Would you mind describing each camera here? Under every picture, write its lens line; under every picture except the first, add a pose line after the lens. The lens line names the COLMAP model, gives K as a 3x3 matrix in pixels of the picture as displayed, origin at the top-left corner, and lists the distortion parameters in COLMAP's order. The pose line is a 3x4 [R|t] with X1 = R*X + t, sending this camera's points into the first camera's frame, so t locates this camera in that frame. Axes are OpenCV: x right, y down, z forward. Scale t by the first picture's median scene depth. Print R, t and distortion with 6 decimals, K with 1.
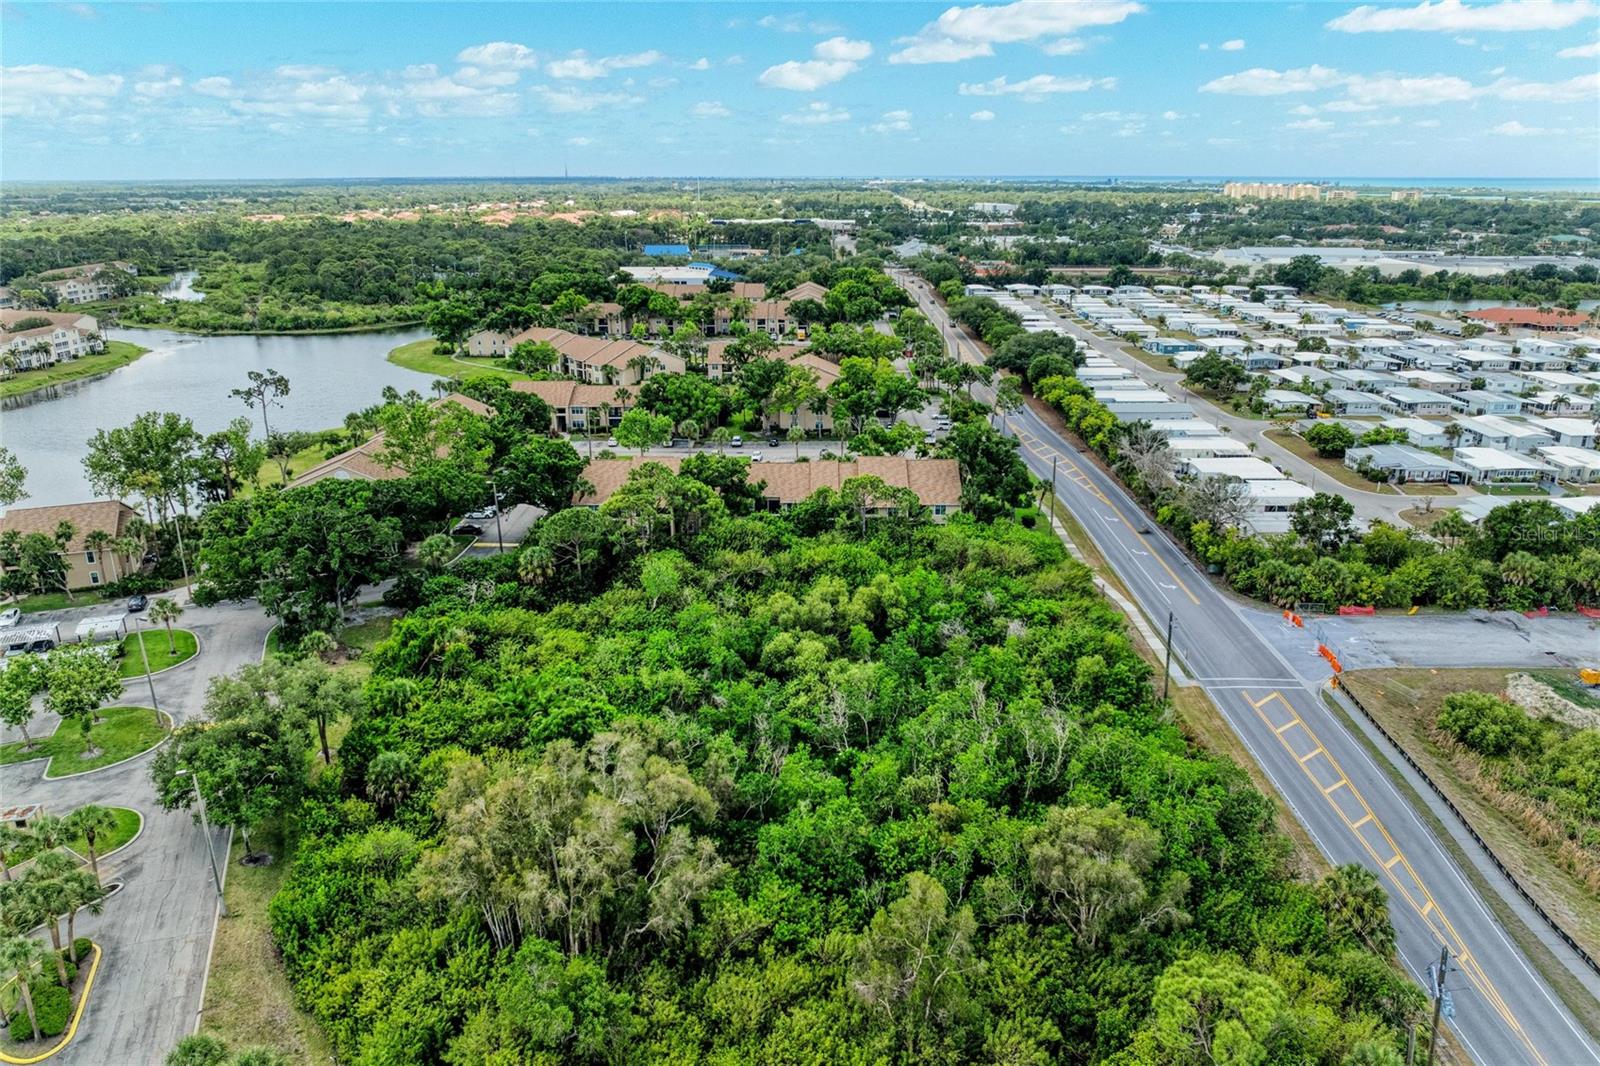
lens RADIAL K [[1111.2, 0, 800.0], [0, 1111.2, 533.0], [0, 0, 1]] dist [-0.023820, -0.001606]
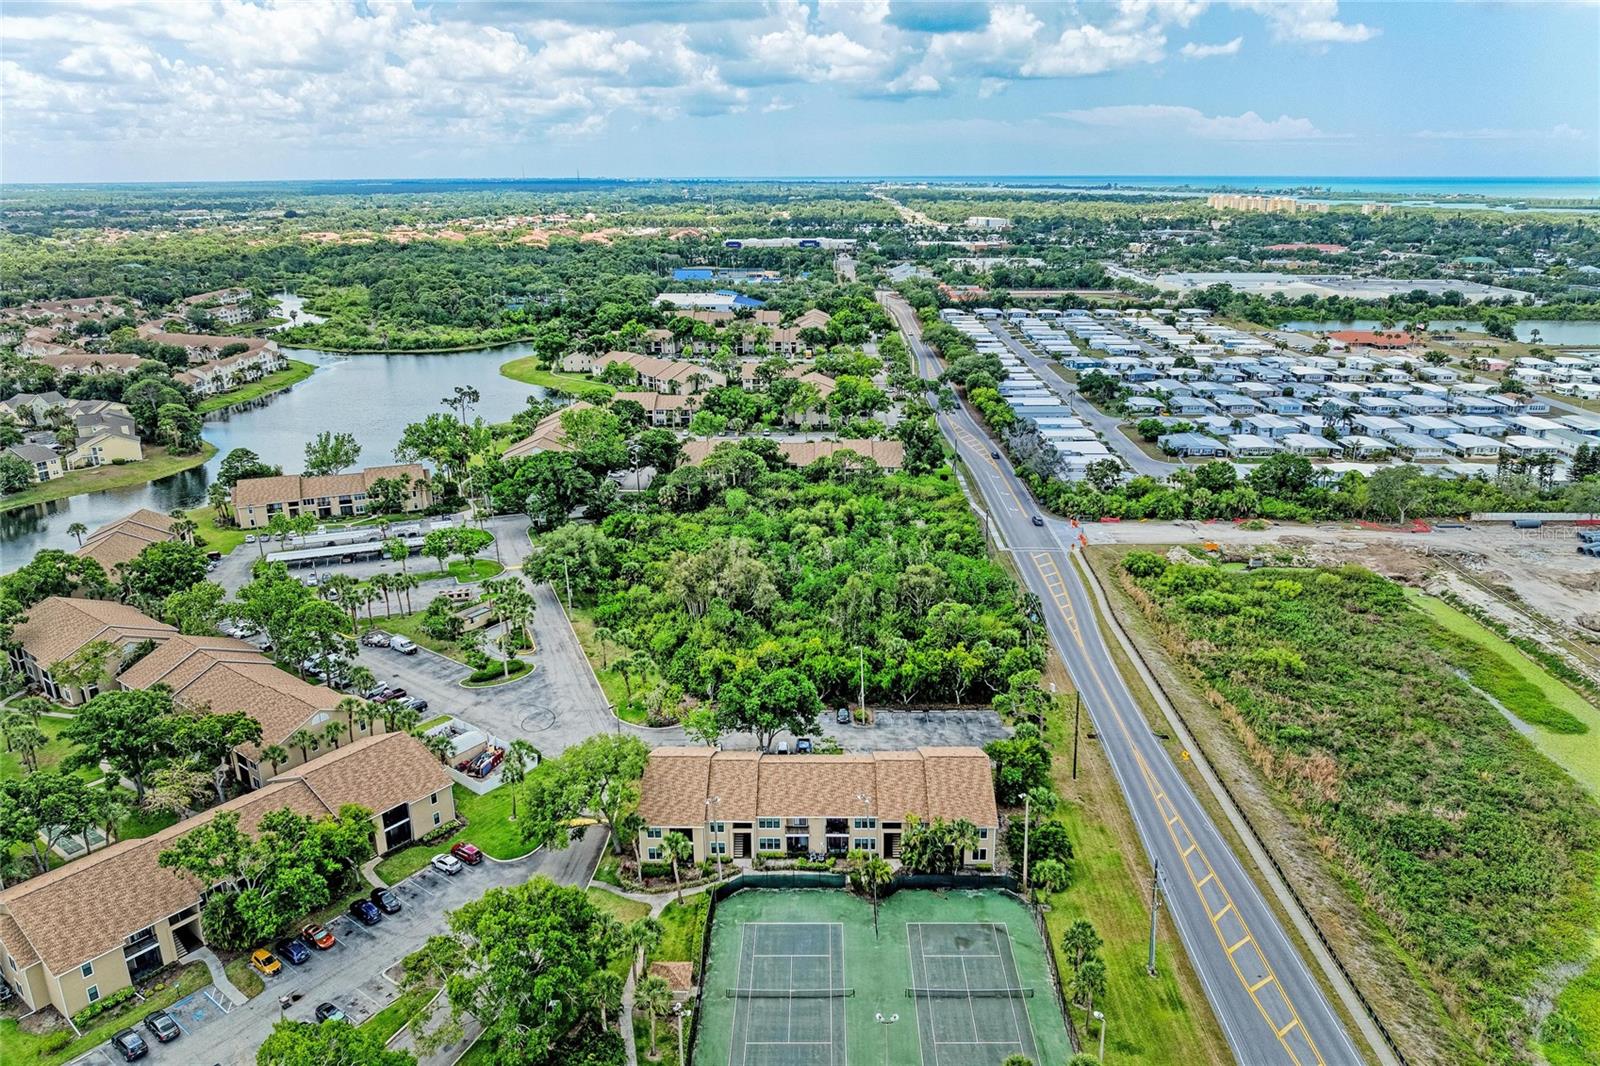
lens RADIAL K [[1111.2, 0, 800.0], [0, 1111.2, 533.0], [0, 0, 1]] dist [-0.023820, -0.001606]
pose [[0.999982, -0.000952, -0.005843, -0.002269], [0.000951, 1.000000, -0.000104, 0.050295], [0.005843, 0.000098, 0.999983, -0.469917]]
